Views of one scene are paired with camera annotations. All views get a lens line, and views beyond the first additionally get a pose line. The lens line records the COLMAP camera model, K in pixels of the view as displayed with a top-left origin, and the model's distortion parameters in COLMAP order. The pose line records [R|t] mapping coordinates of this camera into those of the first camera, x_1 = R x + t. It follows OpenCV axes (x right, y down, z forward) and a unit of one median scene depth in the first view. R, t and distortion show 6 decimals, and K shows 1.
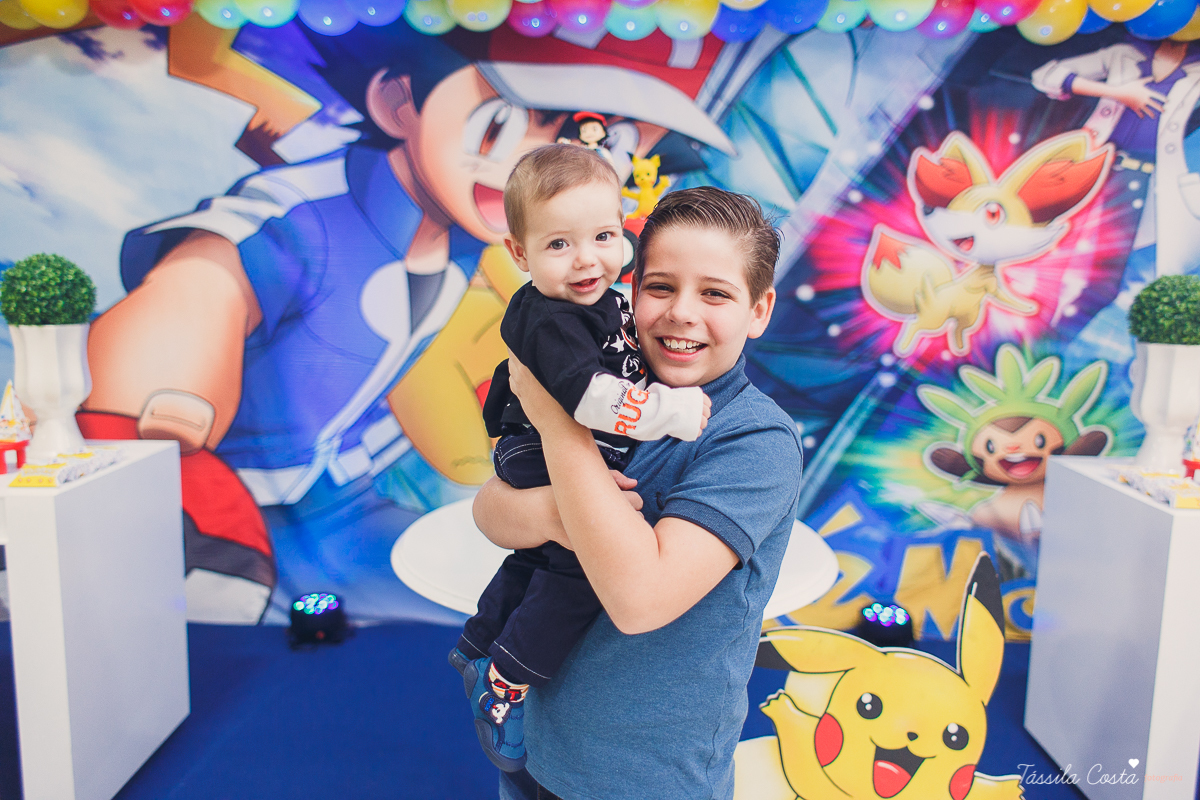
lens RADIAL K [[944.4, 0, 599.4], [0, 944.4, 401.3], [0, 0, 1]] dist [0.035587, -0.026533]
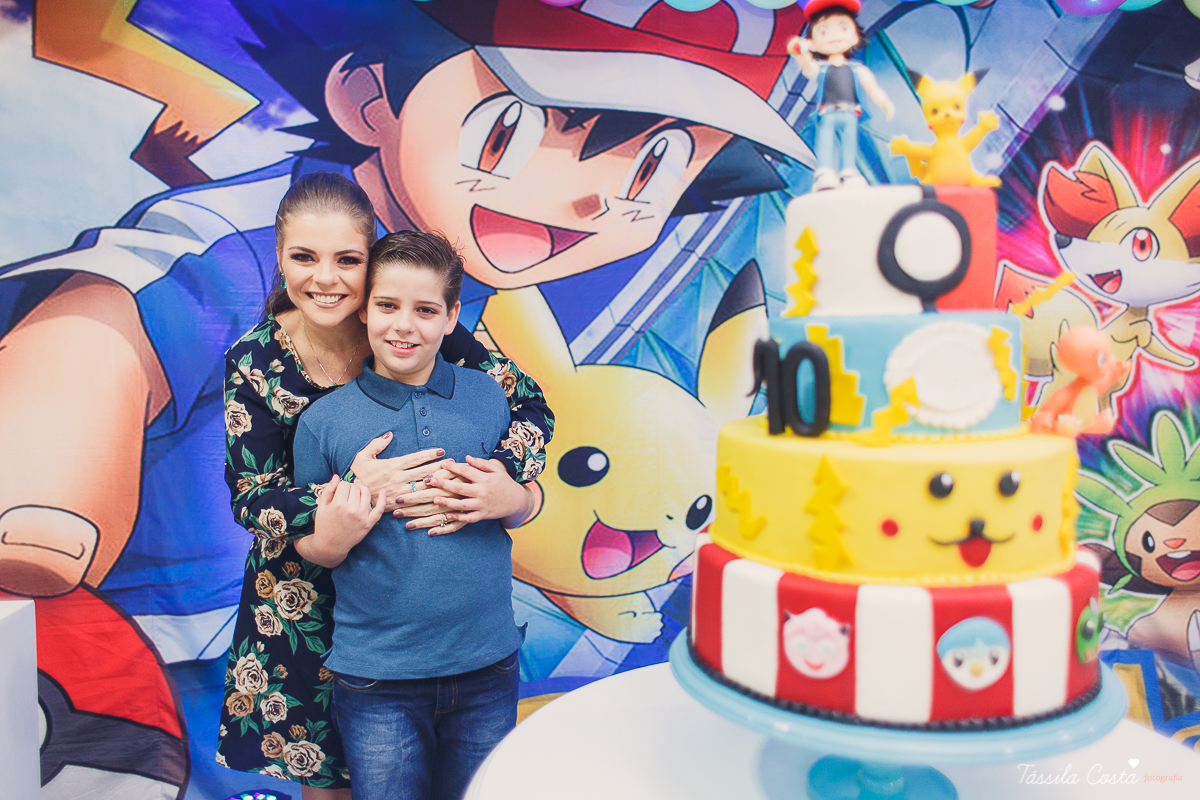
lens RADIAL K [[944.4, 0, 598.8], [0, 944.4, 399.5], [0, 0, 1]] dist [0.035587, -0.026533]
pose [[0.995115, -0.023023, 0.096002, -0.109829], [0.030264, 0.996749, -0.074665, -0.024719], [-0.093971, 0.077206, 0.992577, 0.276108]]
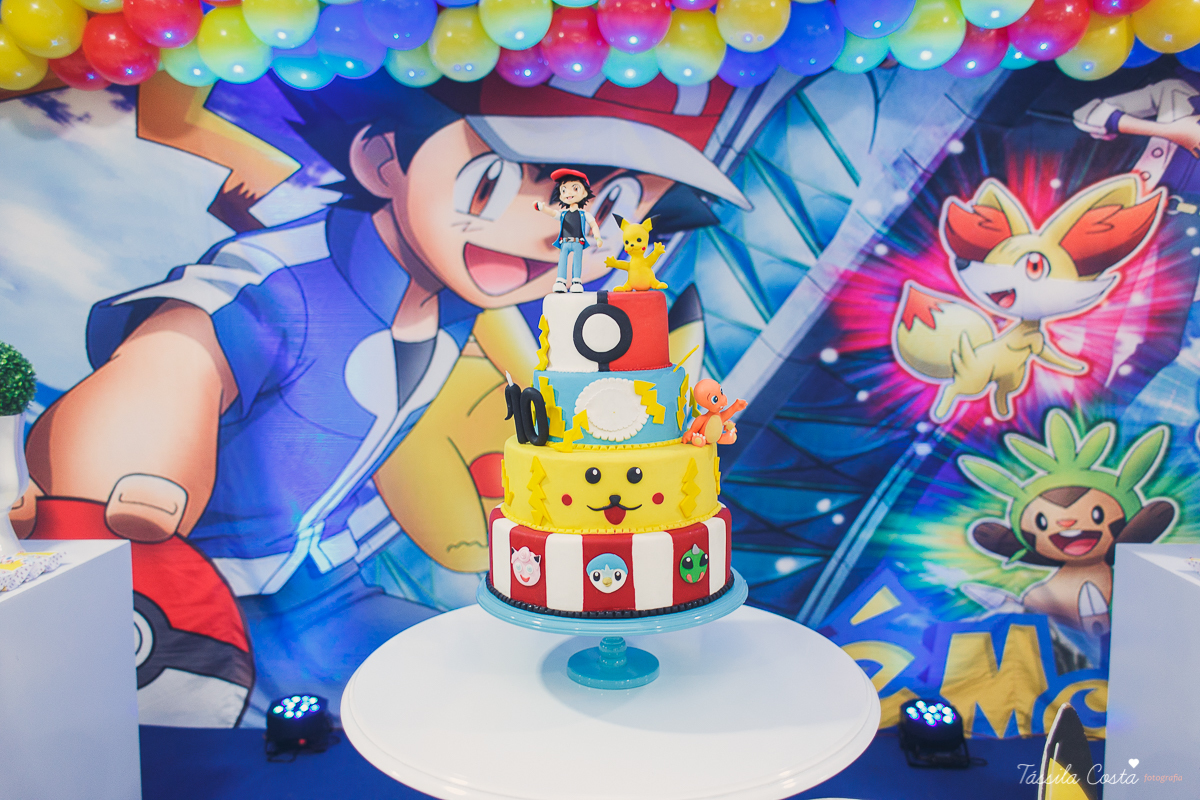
lens RADIAL K [[944.4, 0, 599.3], [0, 944.4, 399.2], [0, 0, 1]] dist [0.035587, -0.026533]
pose [[0.999544, -0.017289, -0.024750, 0.018750], [0.016028, 0.998606, -0.050286, -0.031037], [0.025585, 0.049866, 0.998428, 0.089643]]
